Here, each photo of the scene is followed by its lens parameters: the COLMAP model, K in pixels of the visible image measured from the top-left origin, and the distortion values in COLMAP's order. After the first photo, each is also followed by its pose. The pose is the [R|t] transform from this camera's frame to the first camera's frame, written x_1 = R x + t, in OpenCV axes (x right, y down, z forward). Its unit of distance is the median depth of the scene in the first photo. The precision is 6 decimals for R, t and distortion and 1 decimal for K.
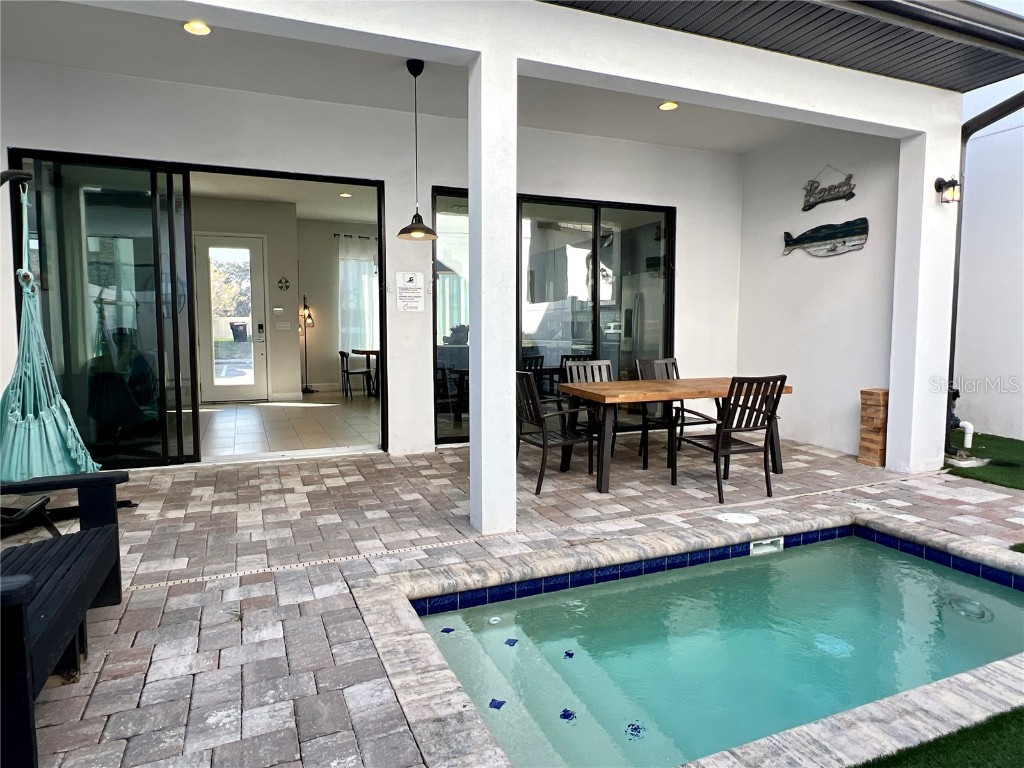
lens RADIAL K [[629.7, 0, 504.2], [0, 629.7, 382.0], [0, 0, 1]] dist [-0.004689, 0.001223]
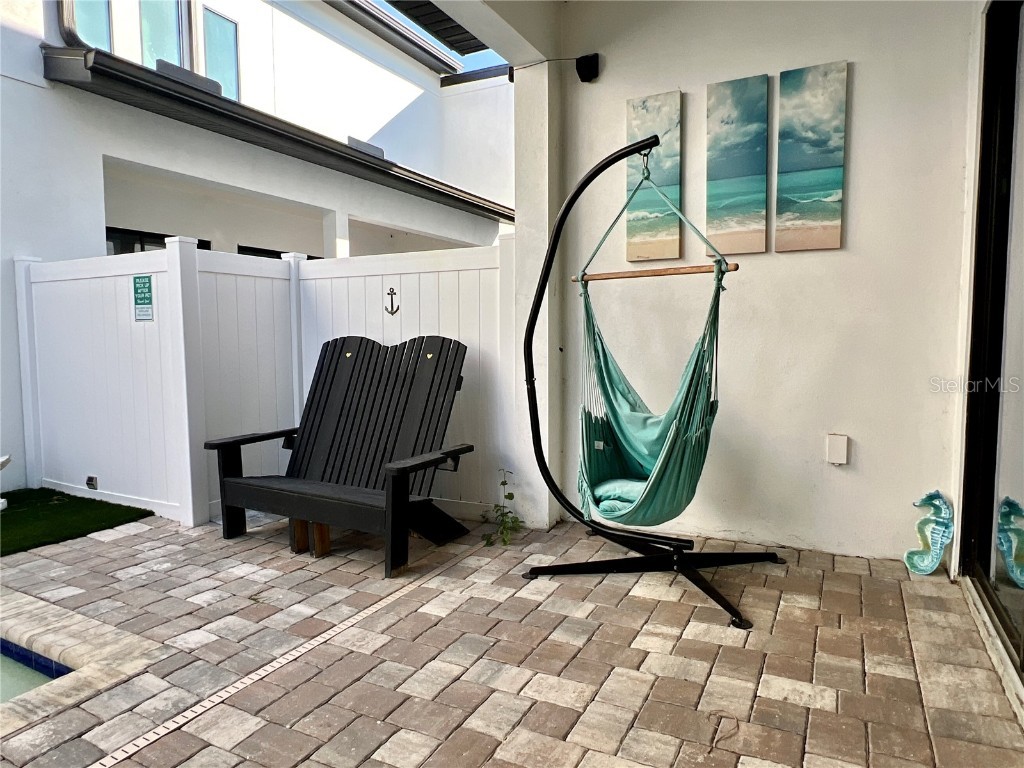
lens RADIAL K [[629.7, 0, 505.5], [0, 629.7, 383.4], [0, 0, 1]] dist [-0.004689, 0.001223]
pose [[-0.776349, 0.057562, -0.627670, -0.068806], [-0.041715, 0.988946, 0.142290, -0.111840], [0.628922, 0.136650, -0.765365, 1.402273]]
